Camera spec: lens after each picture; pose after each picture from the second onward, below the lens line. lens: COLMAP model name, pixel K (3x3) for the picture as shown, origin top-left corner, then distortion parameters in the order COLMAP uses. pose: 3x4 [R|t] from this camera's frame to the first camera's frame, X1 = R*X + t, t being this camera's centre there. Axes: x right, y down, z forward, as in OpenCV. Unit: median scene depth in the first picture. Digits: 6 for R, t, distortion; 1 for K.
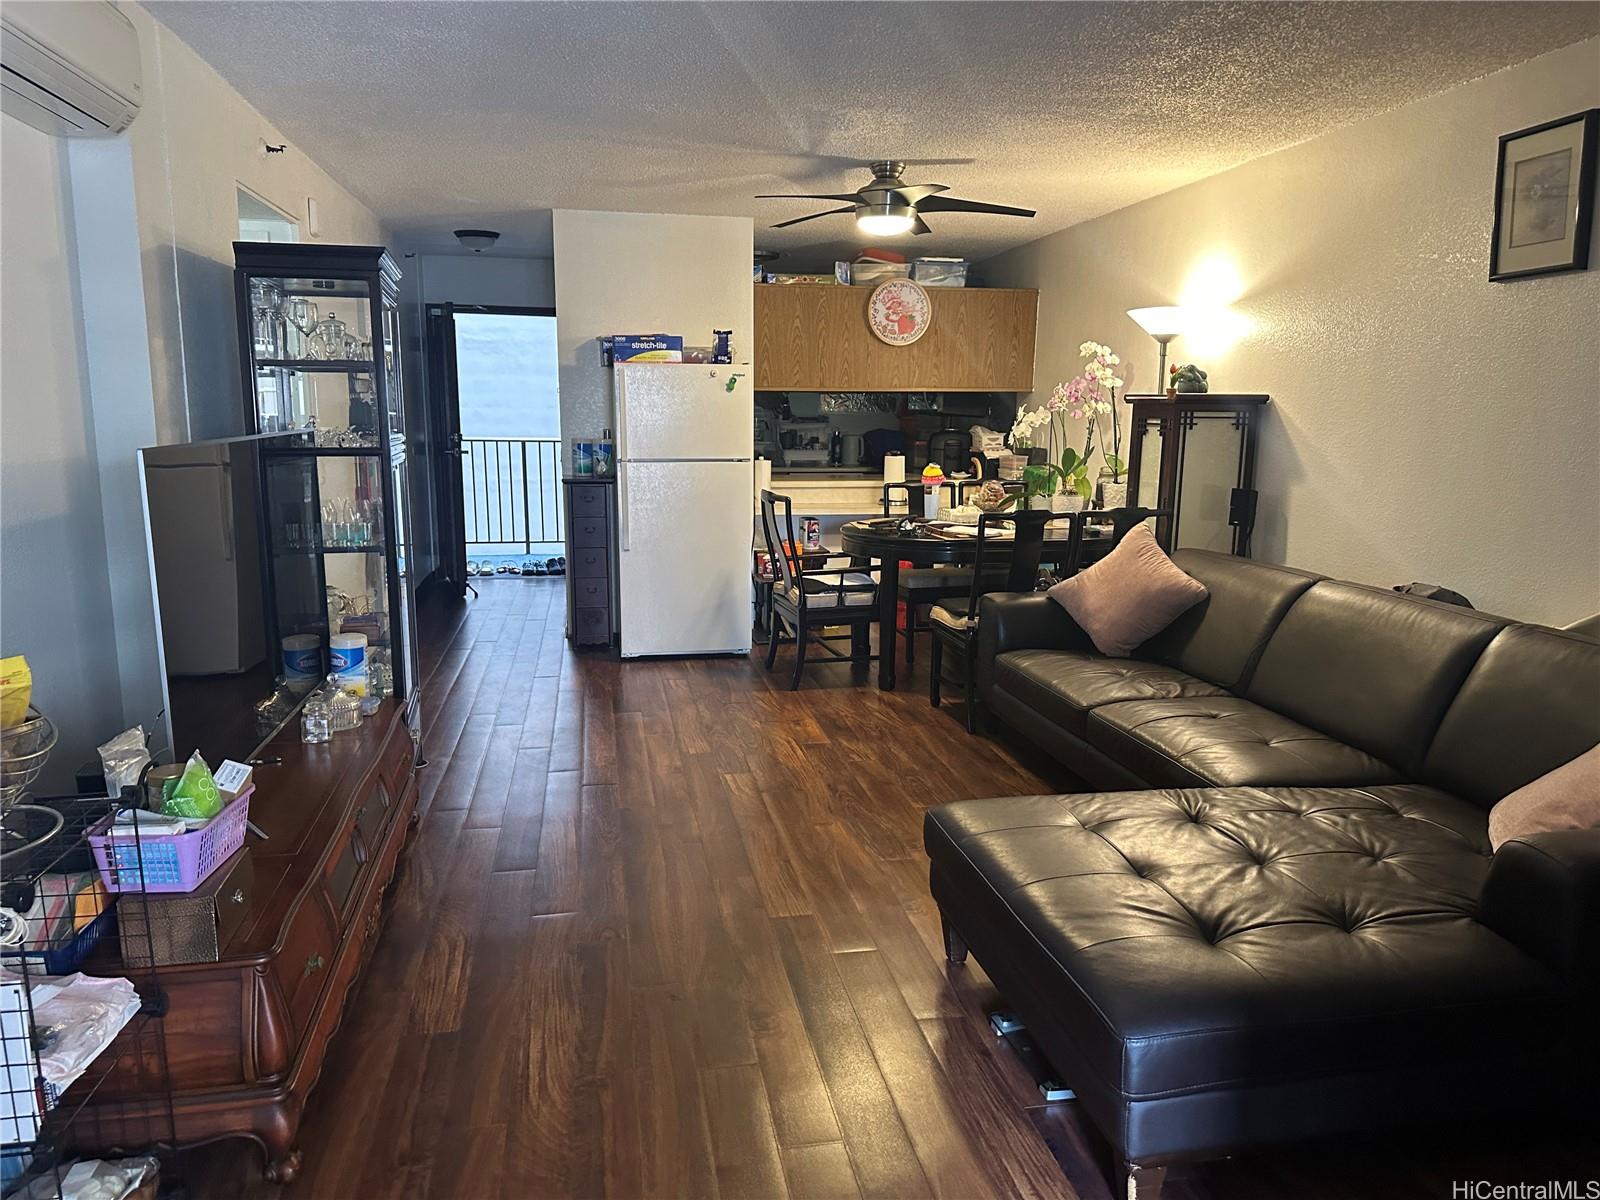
lens RADIAL K [[1096.7, 0, 800.0], [0, 1096.7, 600.0], [0, 0, 1]] dist [0.113020, -0.178340]
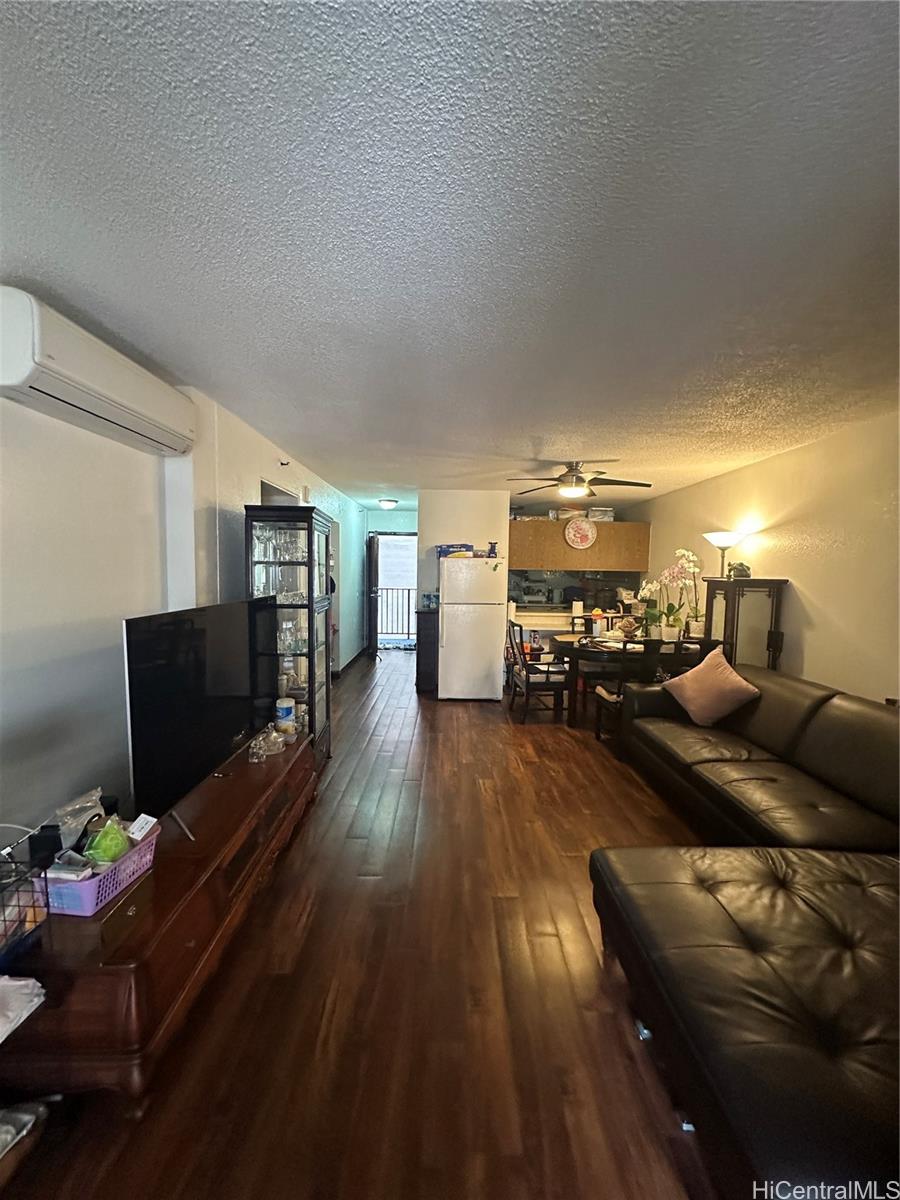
lens RADIAL K [[477.5, 0, 450.0], [0, 477.5, 600.0], [0, 0, 1]] dist [-0.027426, 0.010546]
pose [[0.983706, 0.019594, -0.178715, 0.017600], [-0.039607, 0.993240, -0.109111, -0.044866], [0.175369, 0.114411, 0.977832, 0.153507]]
